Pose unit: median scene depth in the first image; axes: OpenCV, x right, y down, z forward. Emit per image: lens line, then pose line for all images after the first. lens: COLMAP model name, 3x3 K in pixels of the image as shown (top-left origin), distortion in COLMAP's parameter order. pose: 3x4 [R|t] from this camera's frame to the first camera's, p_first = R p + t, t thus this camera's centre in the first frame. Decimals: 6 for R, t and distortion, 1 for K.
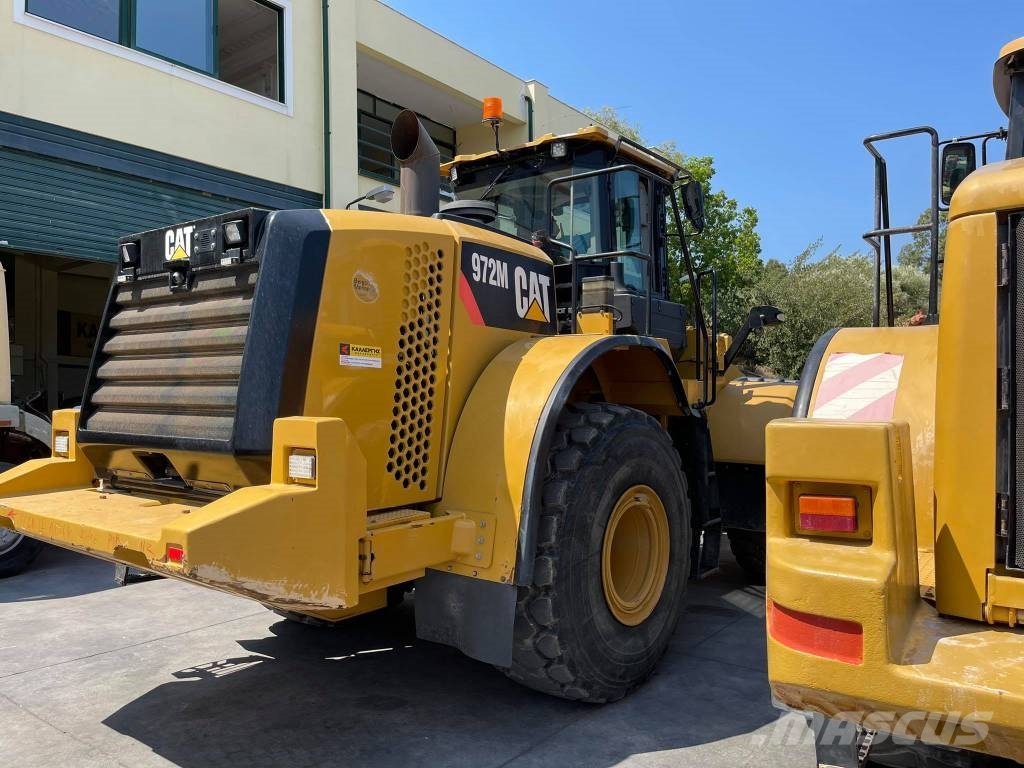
lens RADIAL K [[773.9, 0, 512.0], [0, 773.9, 384.0], [0, 0, 1]] dist [0.065167, -0.088334]
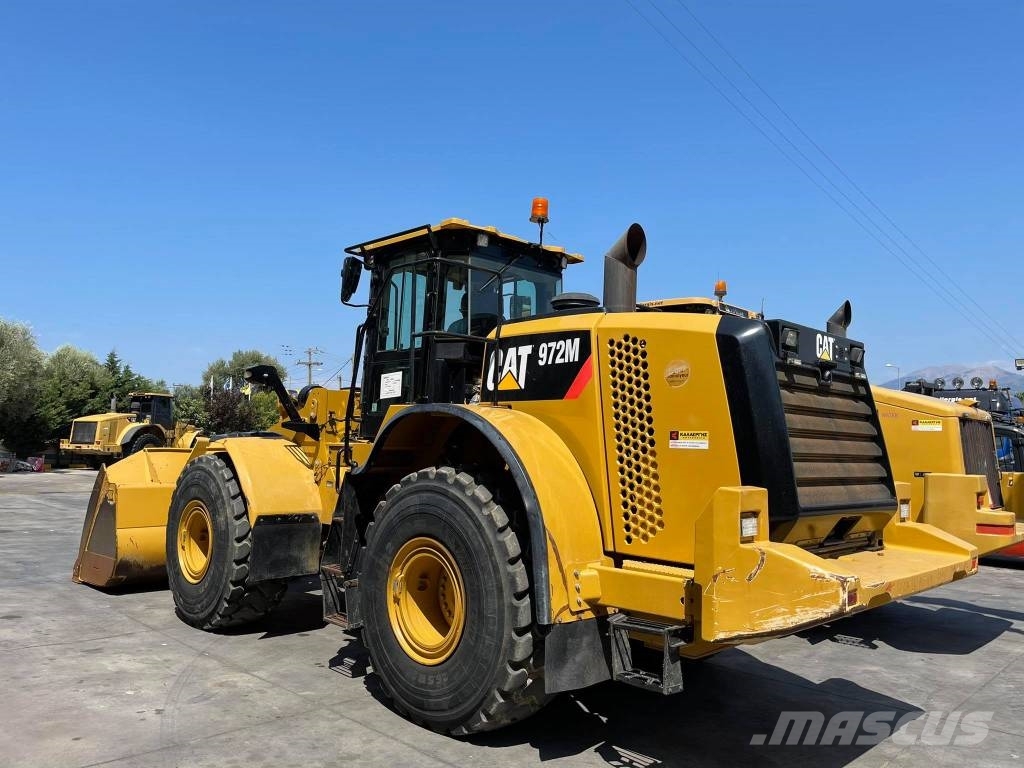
lens RADIAL K [[773.9, 0, 512.0], [0, 773.9, 384.0], [0, 0, 1]] dist [0.065167, -0.088334]
pose [[0.127974, 0.074339, 0.988988, -1.670090], [-0.036316, 0.996869, -0.070232, -0.015137], [-0.991112, -0.026928, 0.130273, 1.292102]]
